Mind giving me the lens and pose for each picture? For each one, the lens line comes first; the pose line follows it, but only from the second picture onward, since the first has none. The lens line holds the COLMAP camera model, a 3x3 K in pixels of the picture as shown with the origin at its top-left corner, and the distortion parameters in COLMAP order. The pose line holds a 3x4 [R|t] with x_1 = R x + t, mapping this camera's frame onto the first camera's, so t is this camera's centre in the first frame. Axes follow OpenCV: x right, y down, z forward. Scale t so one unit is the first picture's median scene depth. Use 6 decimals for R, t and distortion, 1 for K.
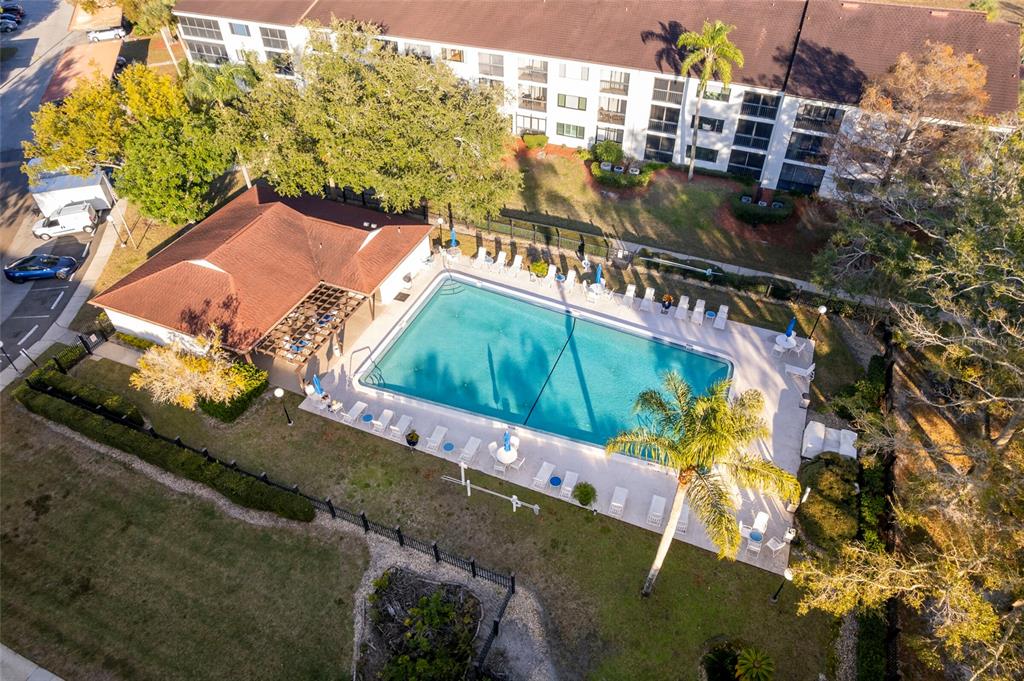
lens RADIAL K [[650.2, 0, 510.9], [0, 650.2, 346.3], [0, 0, 1]] dist [-0.029400, 0.002823]
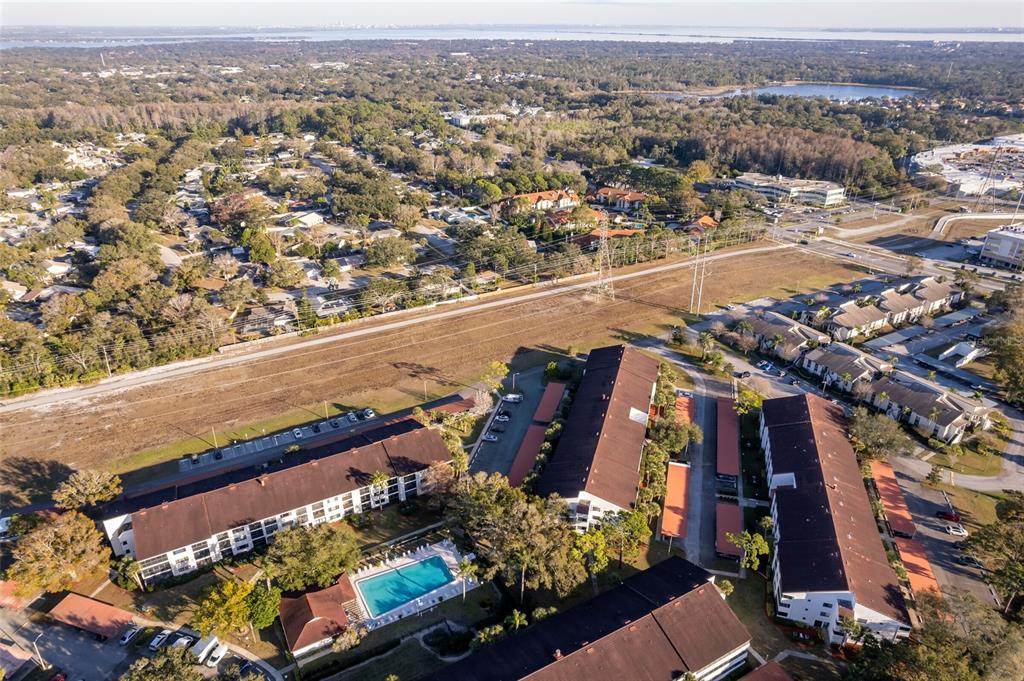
lens RADIAL K [[650.2, 0, 511.8], [0, 650.2, 342.5], [0, 0, 1]] dist [-0.029400, 0.002823]
pose [[0.620930, -0.342804, 0.704933, -1.237228], [0.531577, 0.845071, -0.057280, -0.438734], [-0.576083, 0.410293, 0.706957, -1.847631]]
